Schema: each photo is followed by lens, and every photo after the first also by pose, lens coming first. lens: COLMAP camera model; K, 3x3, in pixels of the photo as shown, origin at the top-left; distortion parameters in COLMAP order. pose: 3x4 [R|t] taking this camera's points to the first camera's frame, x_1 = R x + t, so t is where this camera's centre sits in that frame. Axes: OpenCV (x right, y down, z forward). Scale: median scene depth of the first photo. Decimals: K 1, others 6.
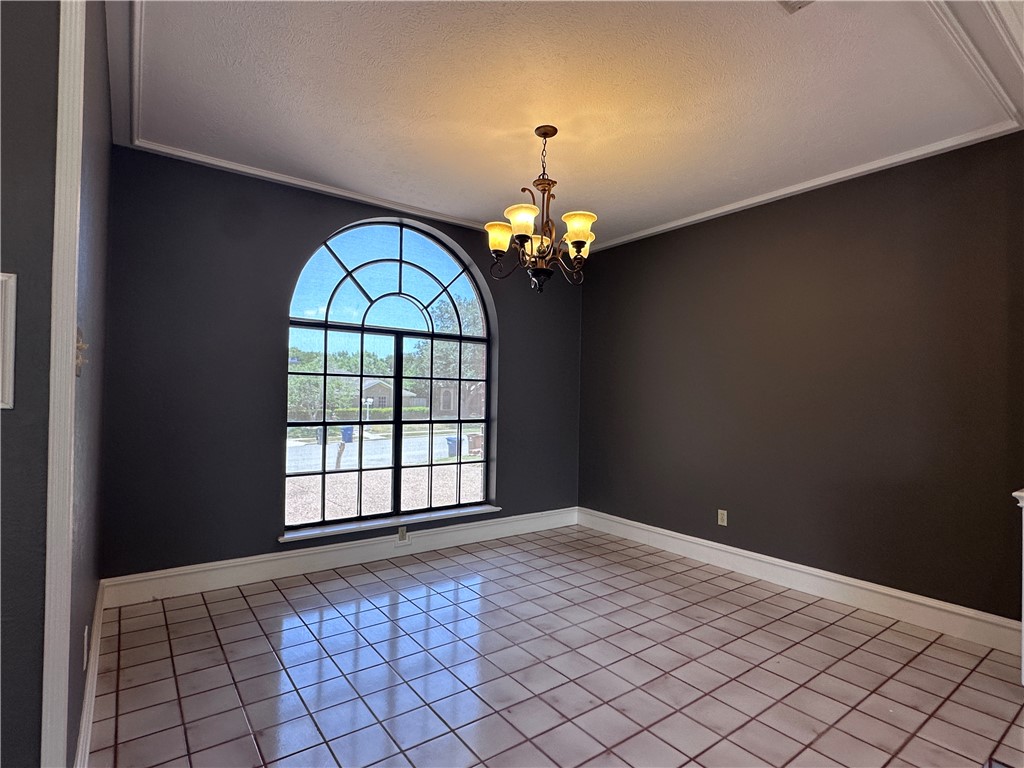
lens RADIAL K [[519.4, 0, 512.0], [0, 519.4, 384.0], [0, 0, 1]] dist [-0.002917, -0.001266]
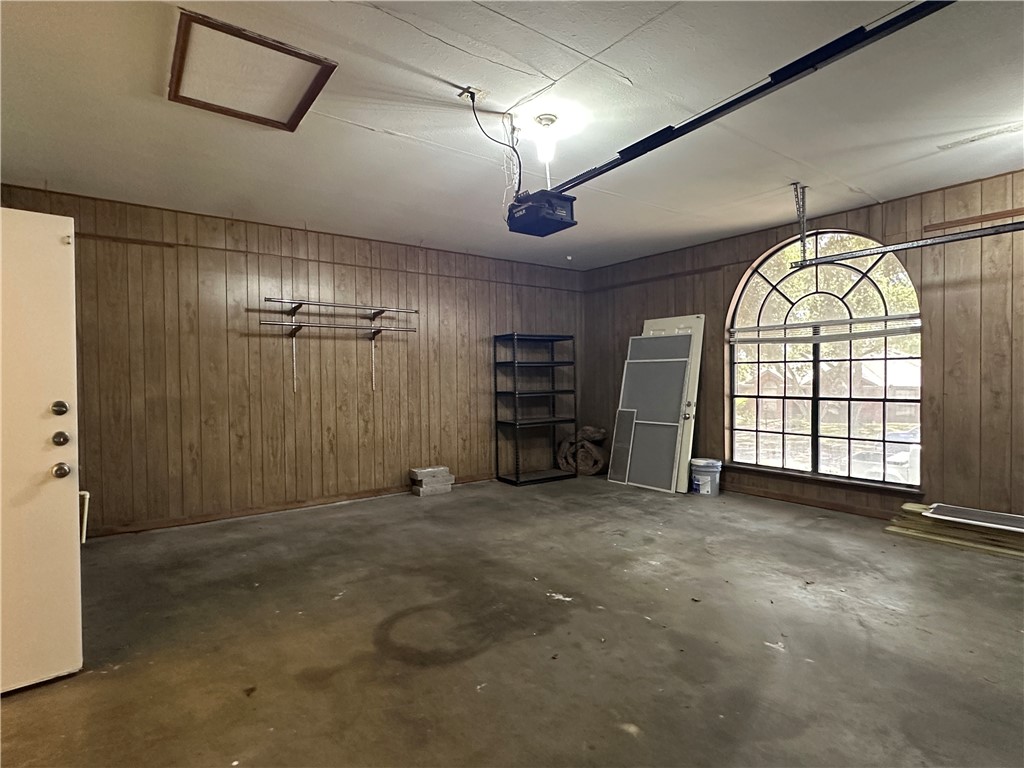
lens RADIAL K [[527.5, 0, 512.0], [0, 527.5, 384.0], [0, 0, 1]] dist [0.000530, 0.000084]
pose [[-0.003285, -0.001688, -0.999993, 1.019540], [0.040659, 0.999171, -0.001820, 0.012620], [0.999168, -0.040664, -0.003214, 0.302656]]
